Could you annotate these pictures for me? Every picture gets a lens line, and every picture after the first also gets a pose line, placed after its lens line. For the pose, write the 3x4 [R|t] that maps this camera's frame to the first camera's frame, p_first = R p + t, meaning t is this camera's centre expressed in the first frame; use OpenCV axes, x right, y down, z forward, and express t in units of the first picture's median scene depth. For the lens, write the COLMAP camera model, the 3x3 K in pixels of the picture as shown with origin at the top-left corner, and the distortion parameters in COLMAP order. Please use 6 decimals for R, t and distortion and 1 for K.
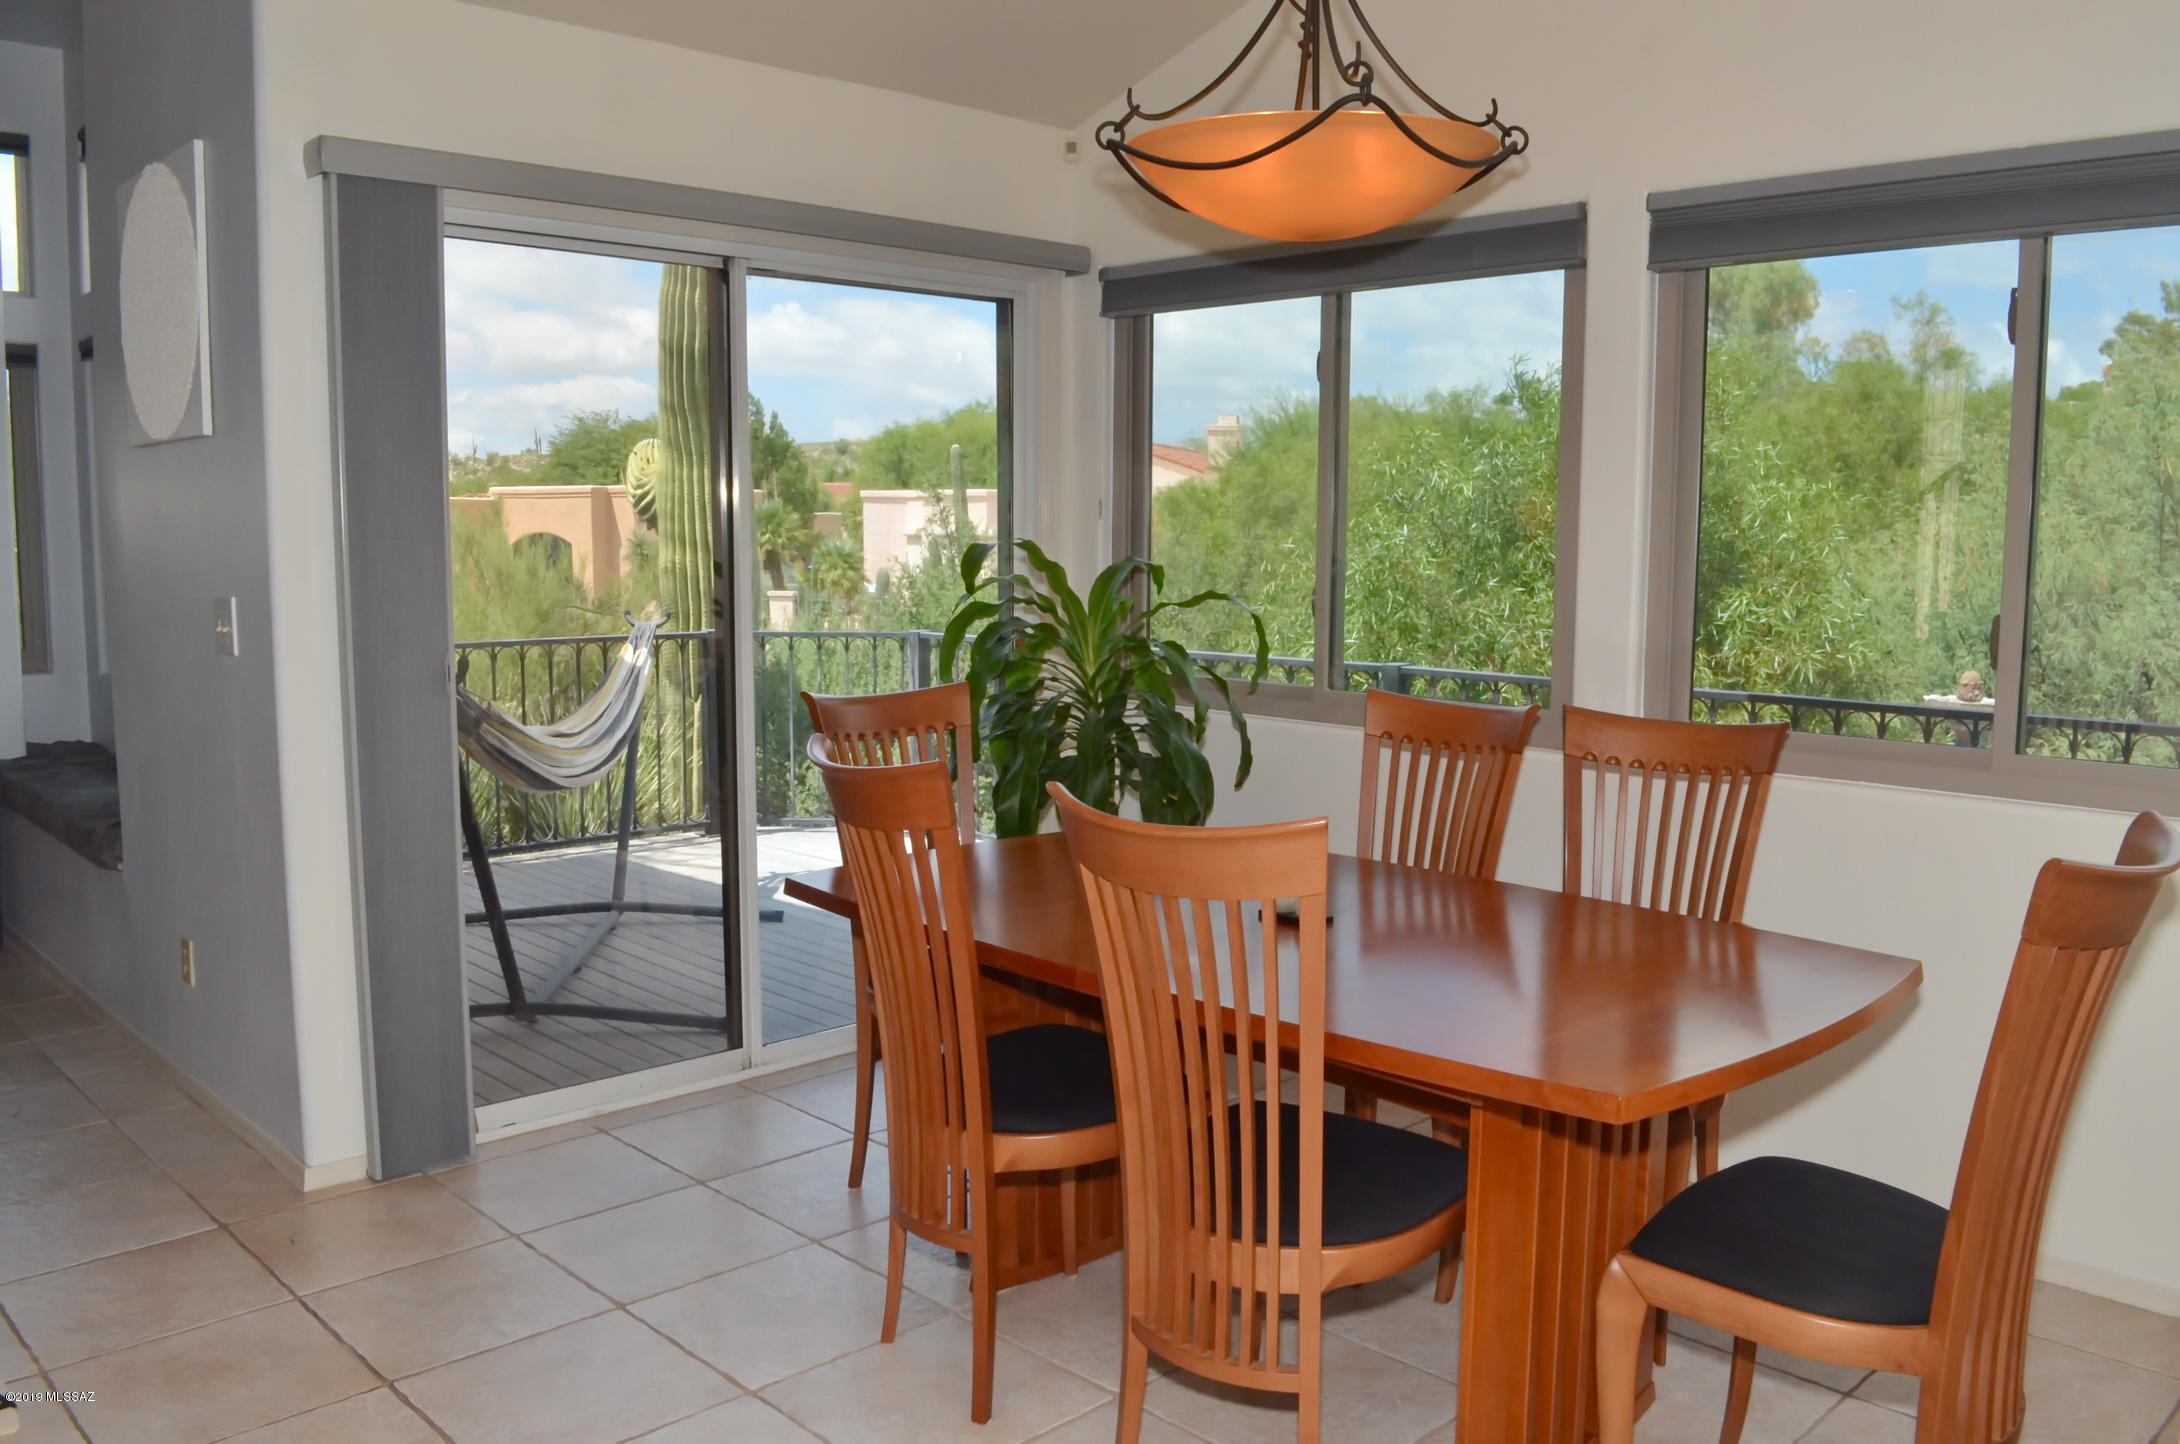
lens RADIAL K [[1712.1, 0, 1142.6], [0, 1712.1, 716.5], [0, 0, 1]] dist [-0.063430, -0.010145]
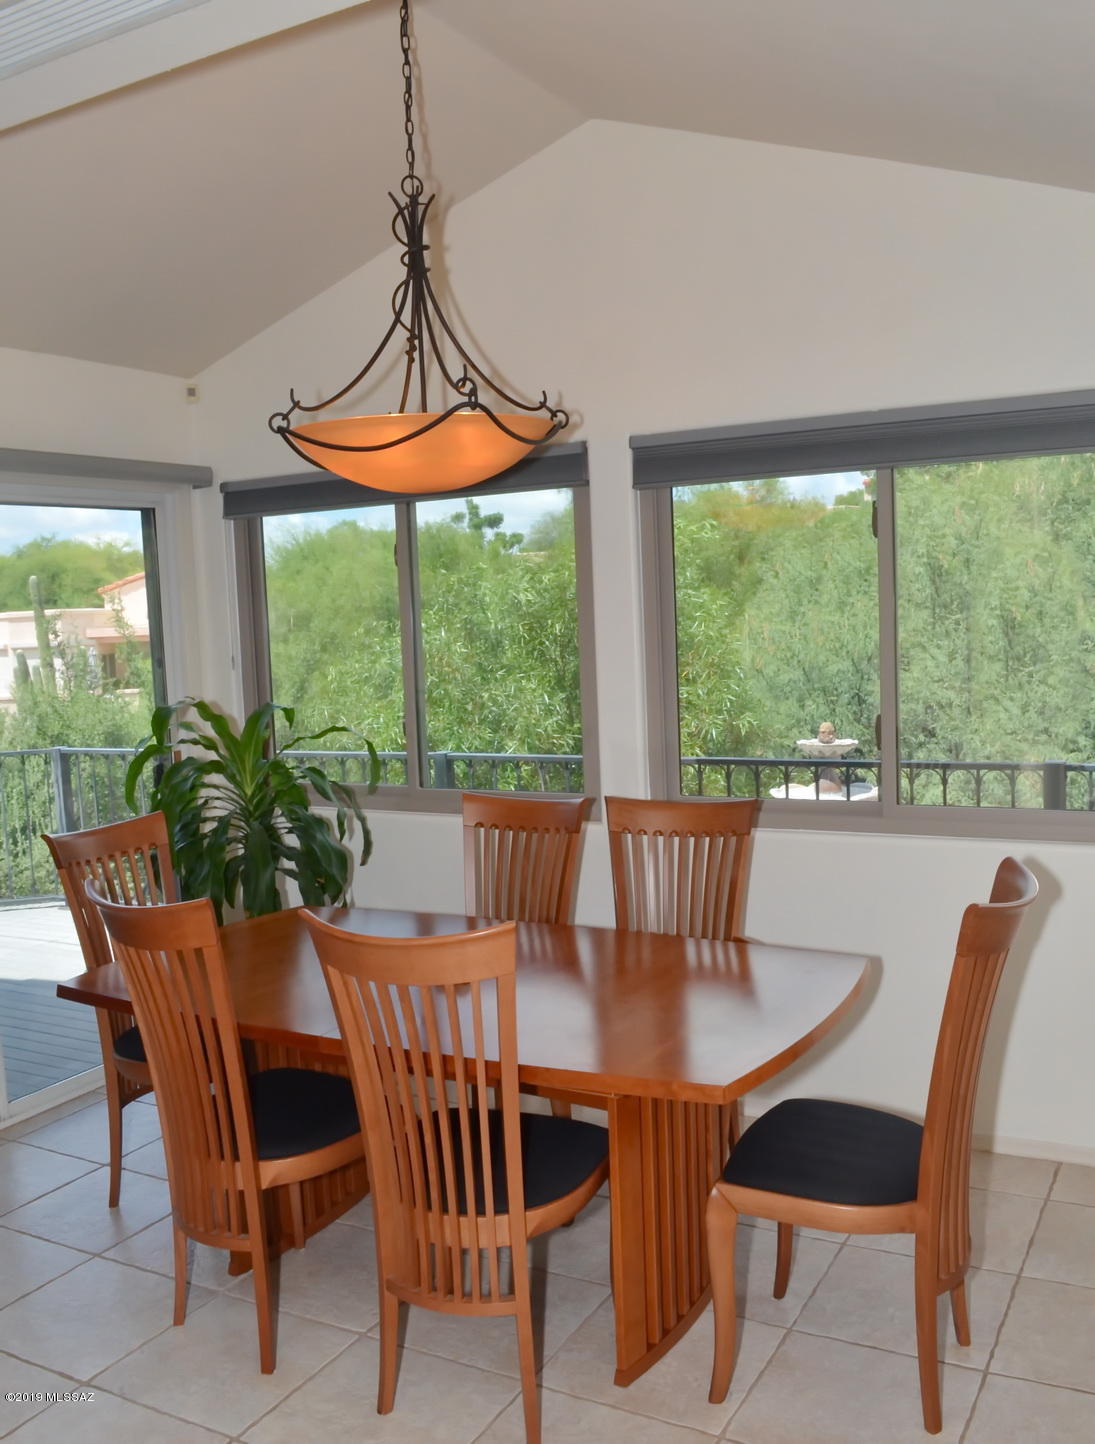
lens RADIAL K [[1295.8, 0, 549.1], [0, 1295.8, 749.0], [0, 0, 1]] dist [-0.049408, -0.020558]
pose [[0.960830, -0.077147, 0.266184, -0.085660], [0.079723, 0.996816, 0.001131, -0.050402], [-0.265424, 0.020135, 0.963922, -0.045313]]
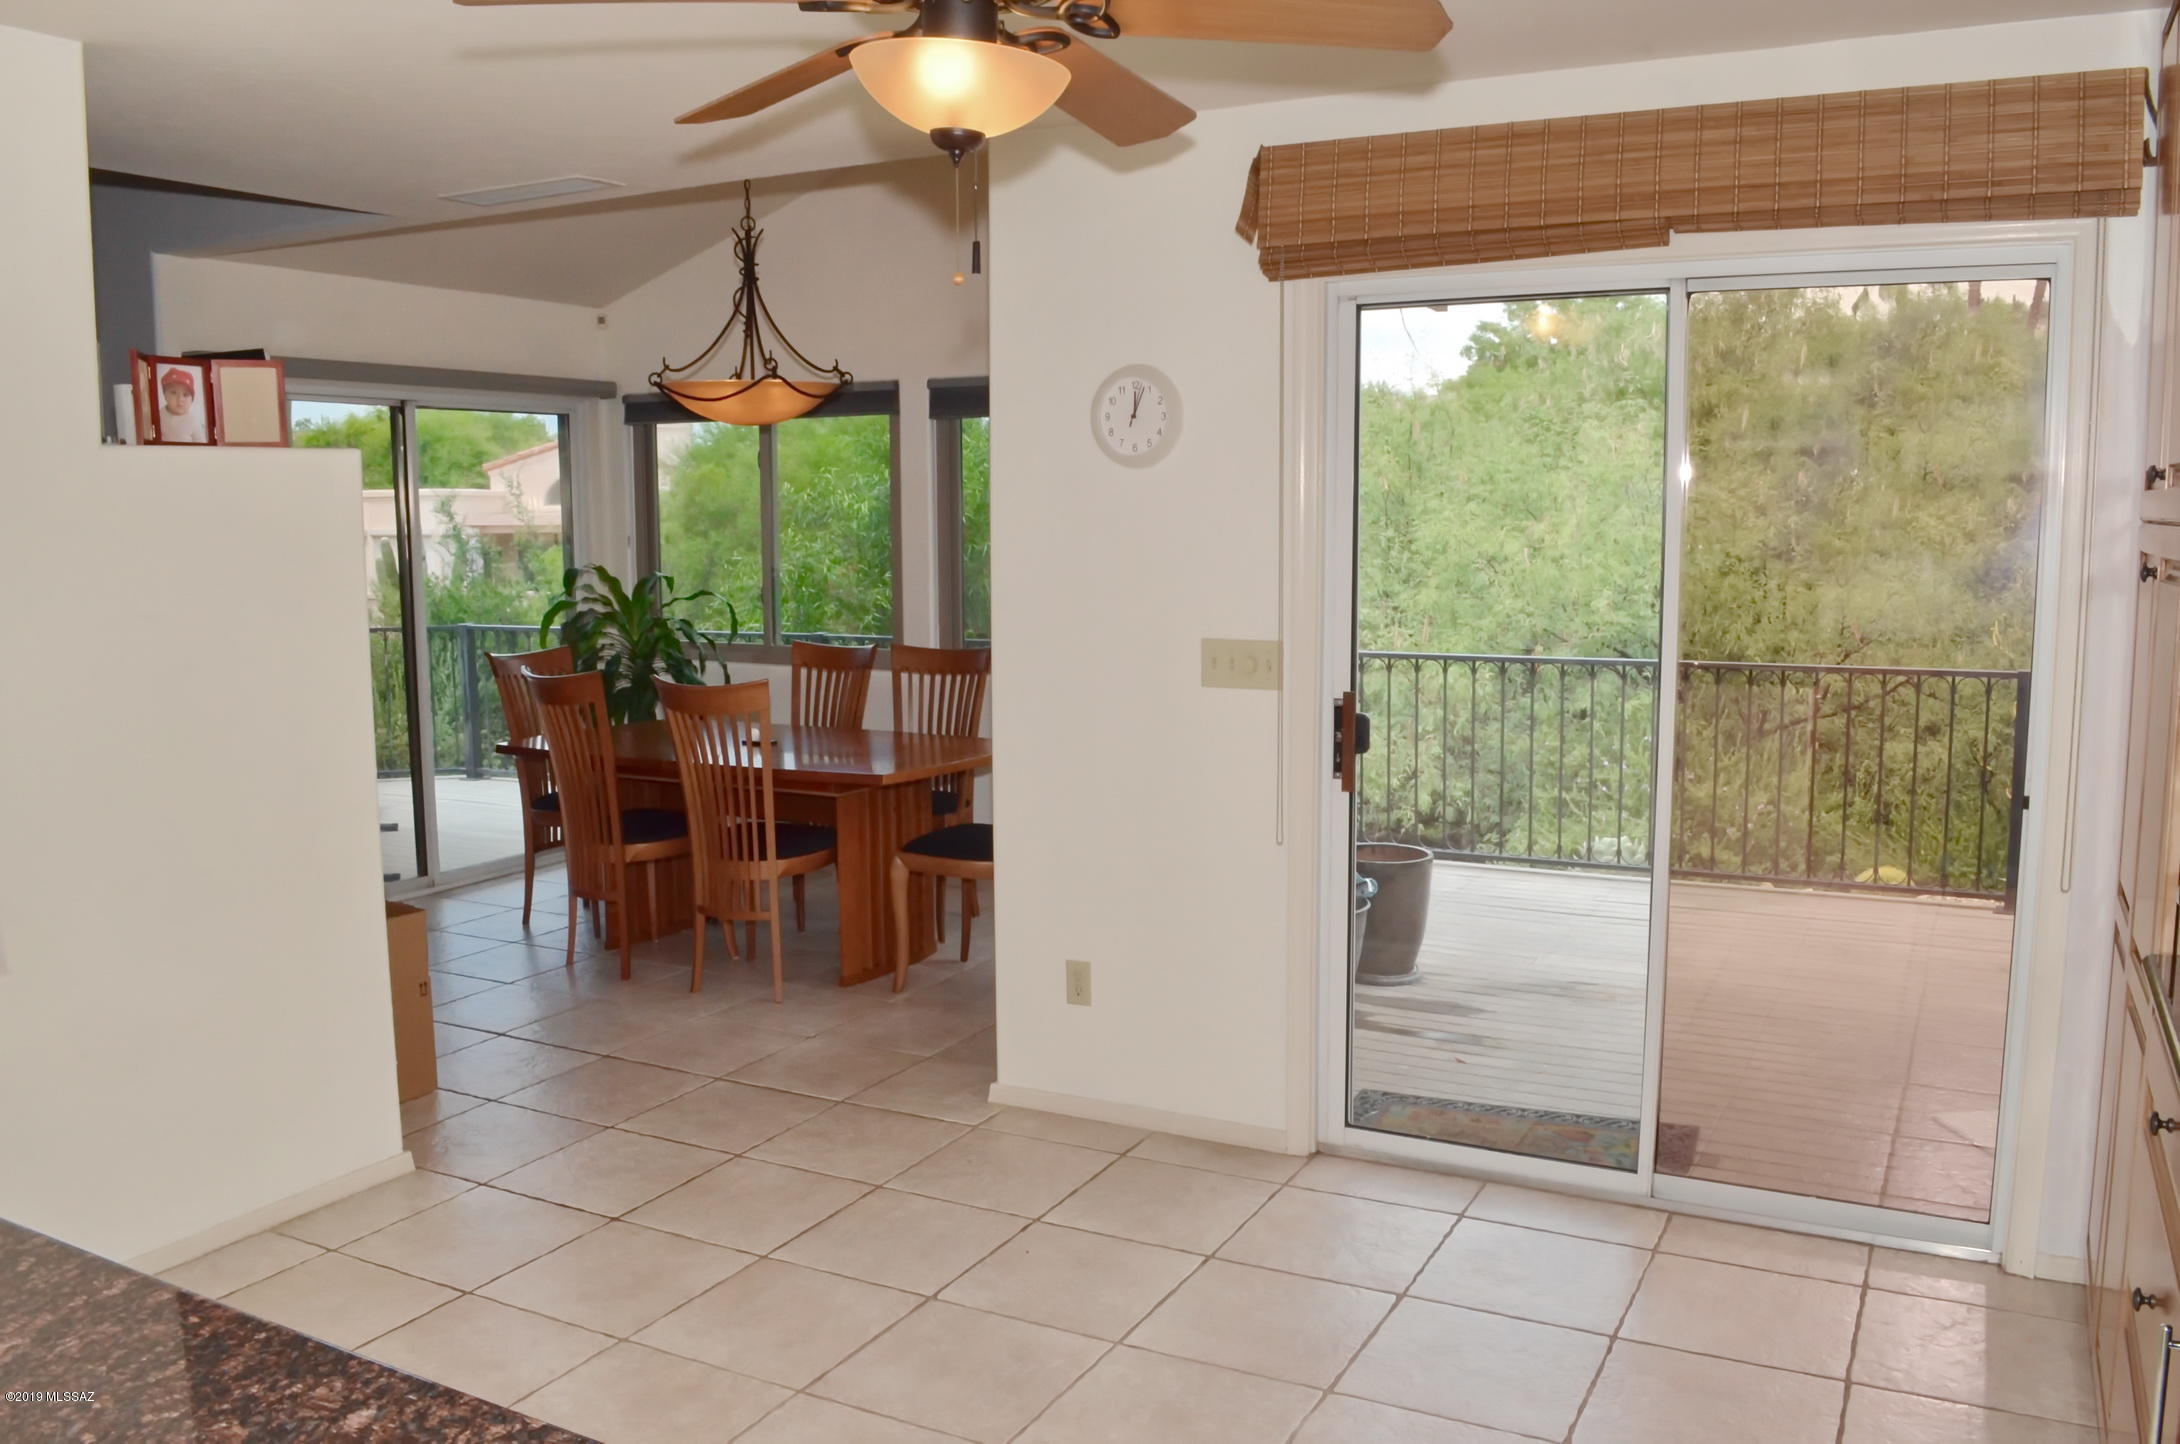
lens RADIAL K [[1712.1, 0, 1131.2], [0, 1712.1, 727.1], [0, 0, 1]] dist [-0.063430, -0.010145]
pose [[0.952938, -0.049527, 0.299094, -0.087068], [0.045595, 0.998757, 0.020116, 0.062476], [-0.299718, -0.005532, 0.954012, -0.970700]]
